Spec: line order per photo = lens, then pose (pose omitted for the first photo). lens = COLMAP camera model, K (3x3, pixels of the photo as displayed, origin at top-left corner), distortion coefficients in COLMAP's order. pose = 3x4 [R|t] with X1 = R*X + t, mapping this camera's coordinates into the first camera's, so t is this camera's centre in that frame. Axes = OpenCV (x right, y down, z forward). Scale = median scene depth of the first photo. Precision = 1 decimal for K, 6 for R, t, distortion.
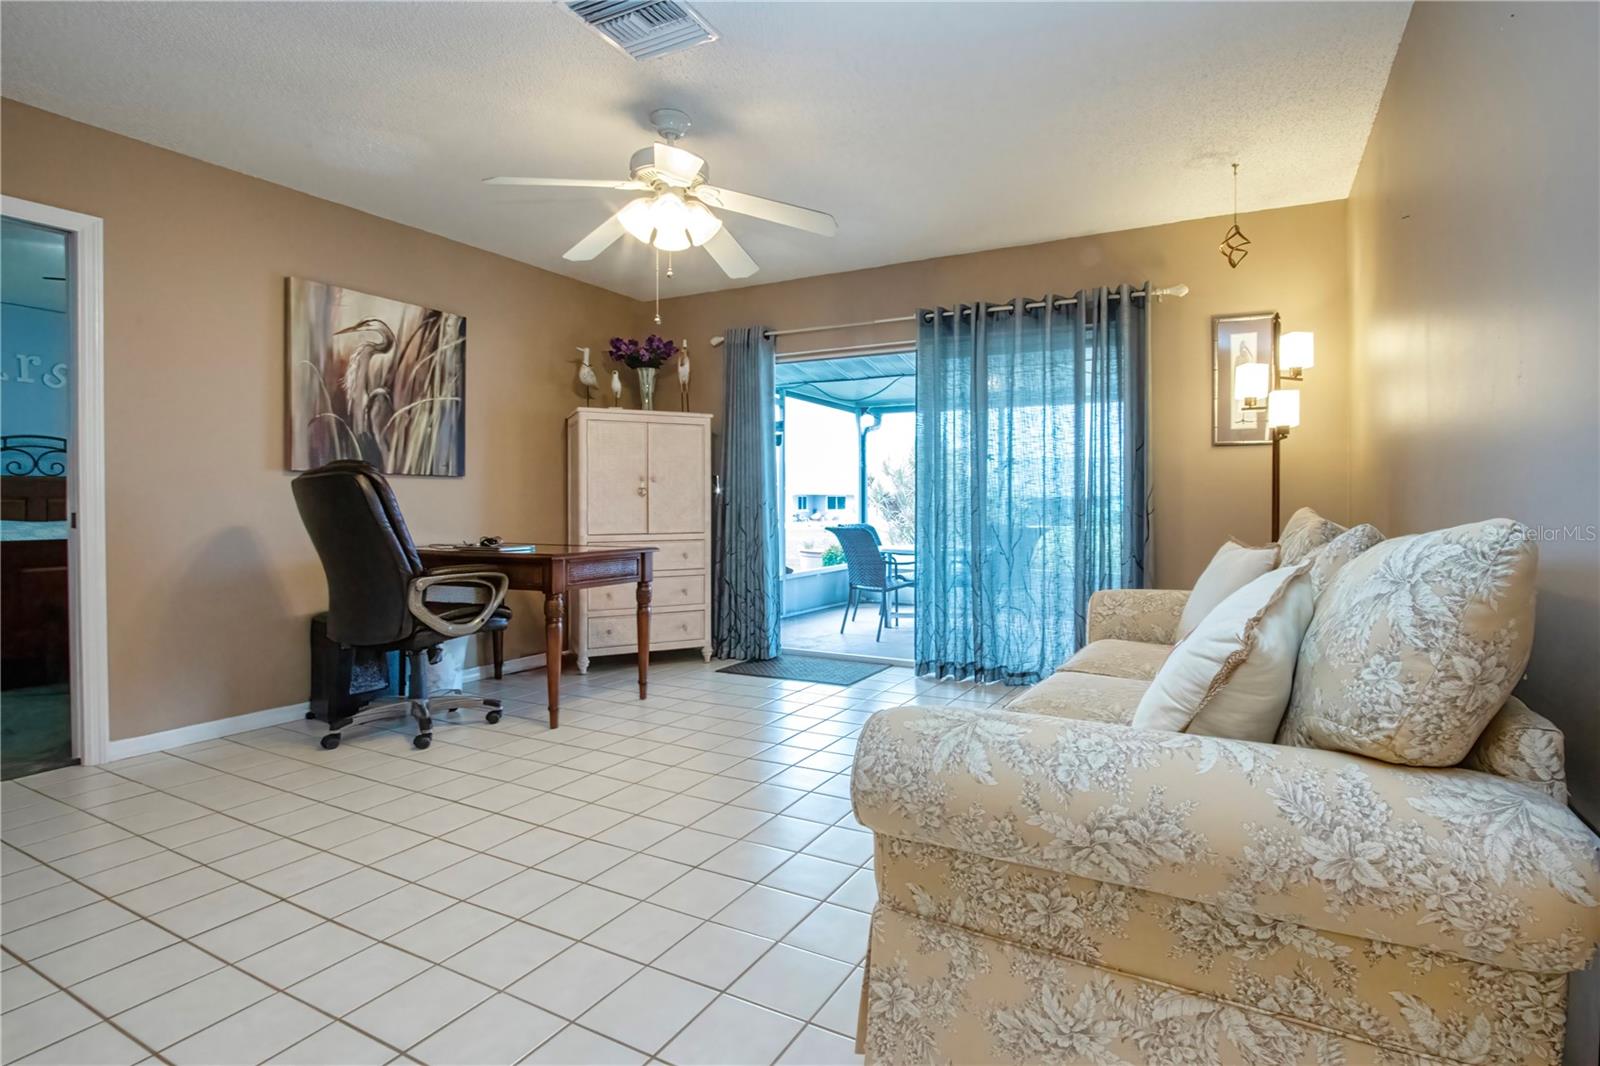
lens RADIAL K [[794.0, 0, 836.6], [0, 794.0, 495.1], [0, 0, 1]] dist [-0.018095, 0.000778]
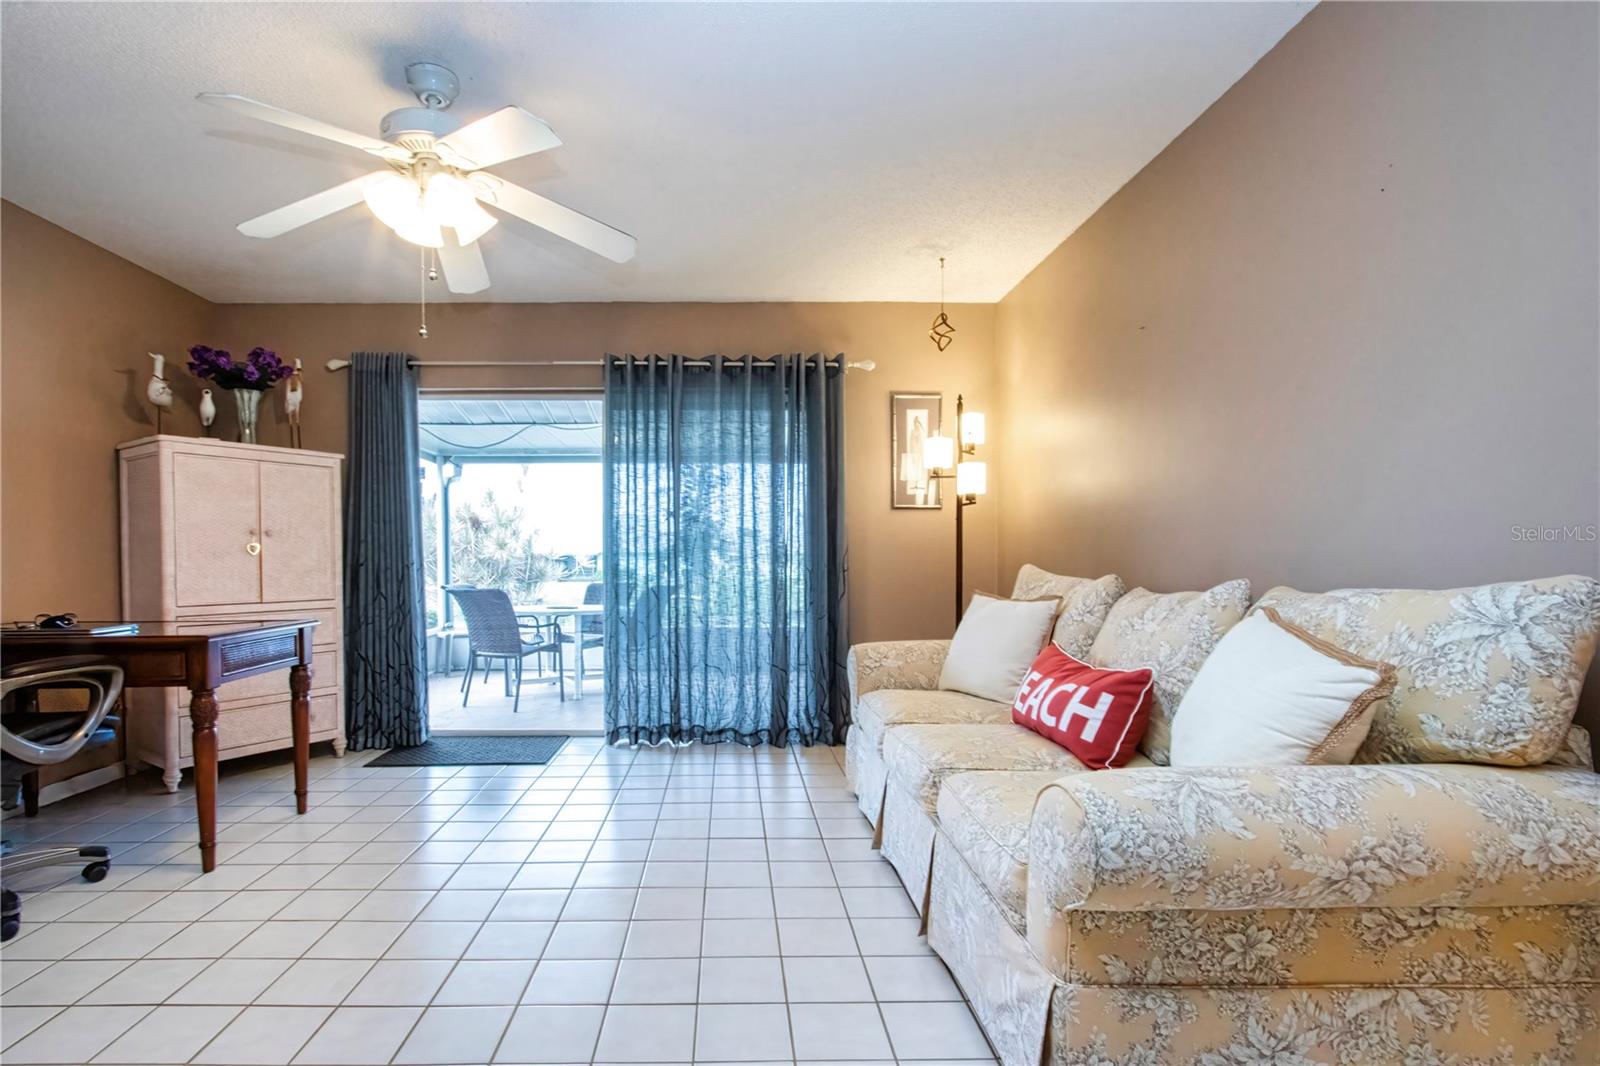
lens RADIAL K [[794.0, 0, 771.0], [0, 794.0, 567.8], [0, 0, 1]] dist [-0.018095, 0.000778]
pose [[0.880124, -0.009278, 0.474653, -0.245063], [-0.000354, 0.999796, 0.020199, -0.002184], [-0.474744, -0.017945, 0.879941, 0.116997]]
